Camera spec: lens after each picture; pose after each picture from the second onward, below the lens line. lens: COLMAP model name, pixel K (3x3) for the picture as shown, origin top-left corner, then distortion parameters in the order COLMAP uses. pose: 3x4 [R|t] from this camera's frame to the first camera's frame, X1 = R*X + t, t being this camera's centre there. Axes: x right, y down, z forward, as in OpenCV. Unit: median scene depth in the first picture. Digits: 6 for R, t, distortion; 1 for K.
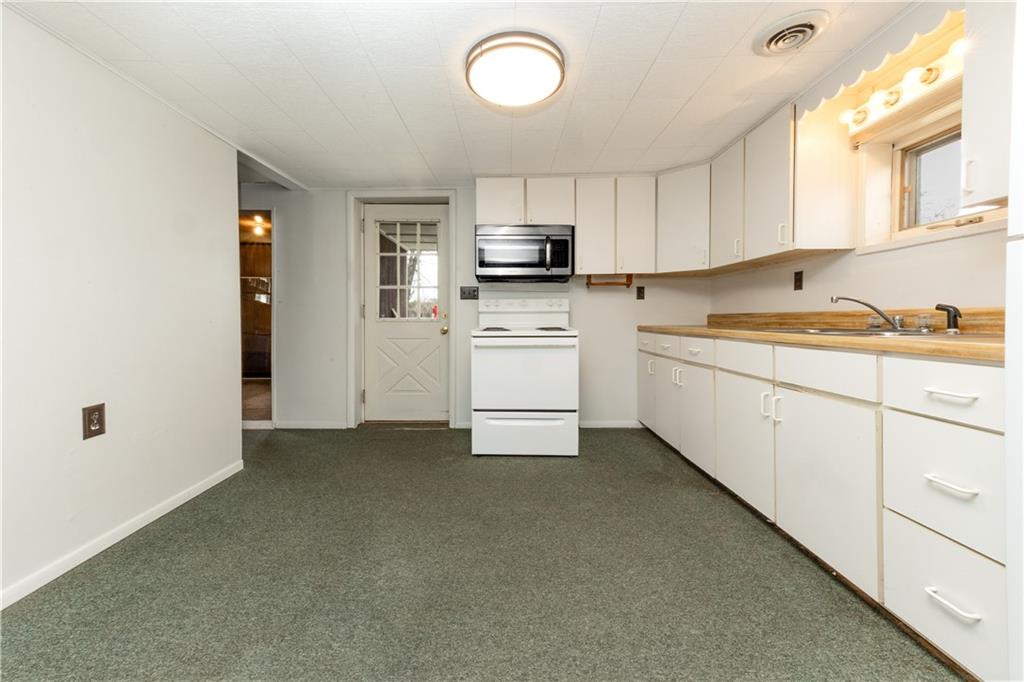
lens RADIAL K [[387.8, 0, 509.8], [0, 387.8, 327.6], [0, 0, 1]] dist [0.000961, 0.000219]
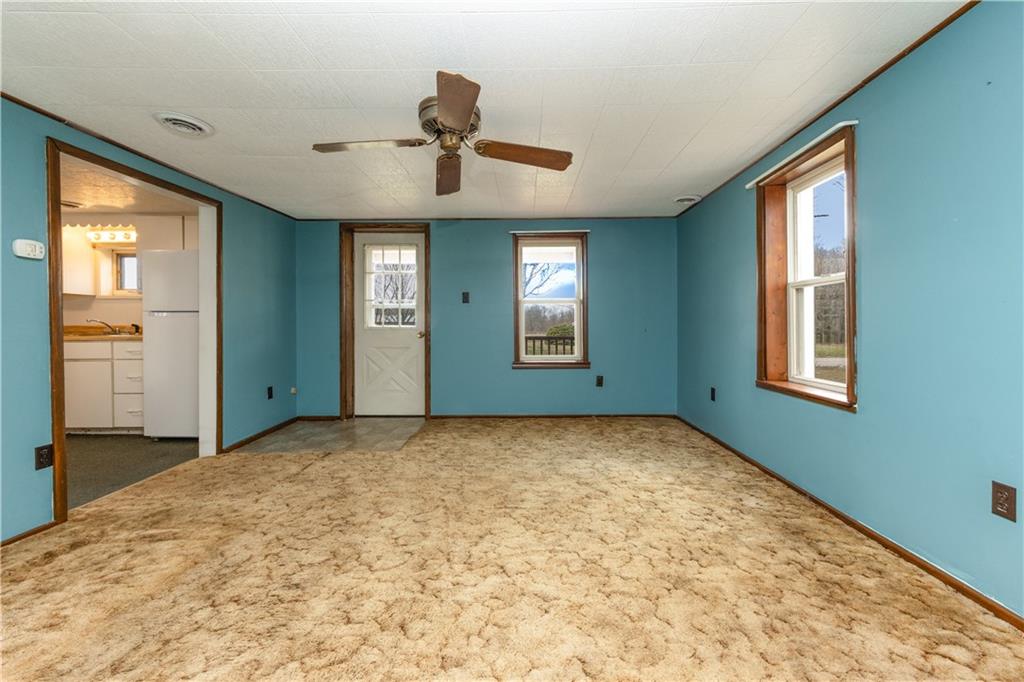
lens RADIAL K [[403.3, 0, 512.9], [0, 403.3, 328.1], [0, 0, 1]] dist [-0.008780, 0.000889]
pose [[0.012048, -0.007984, 0.999896, -1.145232], [0.031910, 0.999462, 0.007596, 0.022426], [-0.999418, 0.031815, 0.012297, -1.168559]]
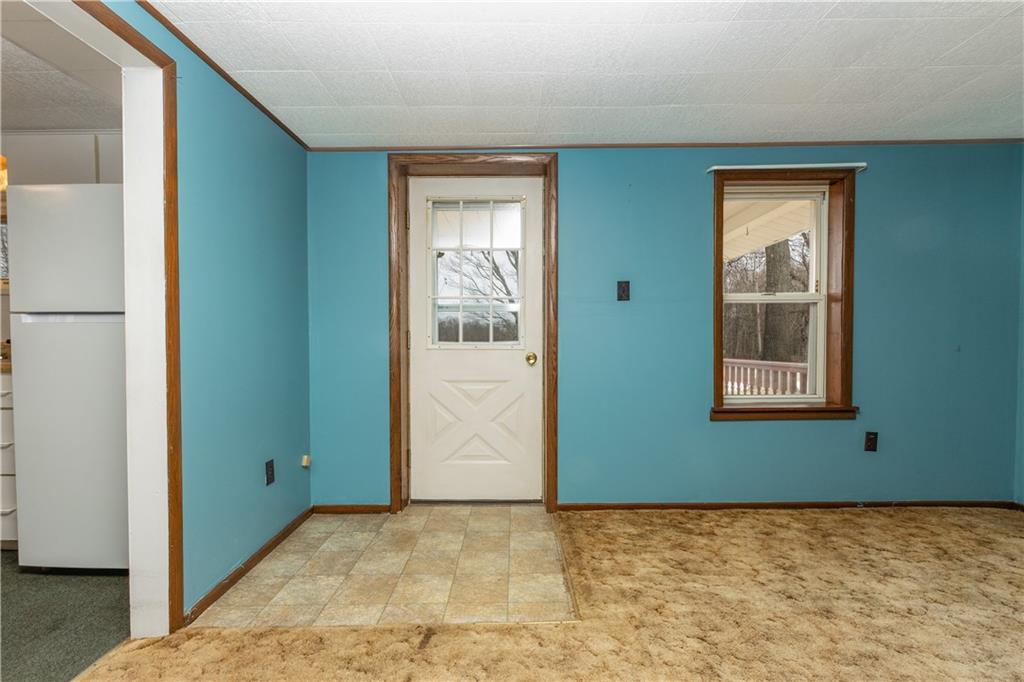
lens RADIAL K [[445.0, 0, 497.2], [0, 445.0, 350.4], [0, 0, 1]] dist [0.000206, 0.000265]
pose [[-0.014262, -0.017795, 0.999740, -0.364302], [0.036087, 0.999181, 0.018299, 0.005817], [-0.999247, 0.036338, -0.013608, -0.547374]]
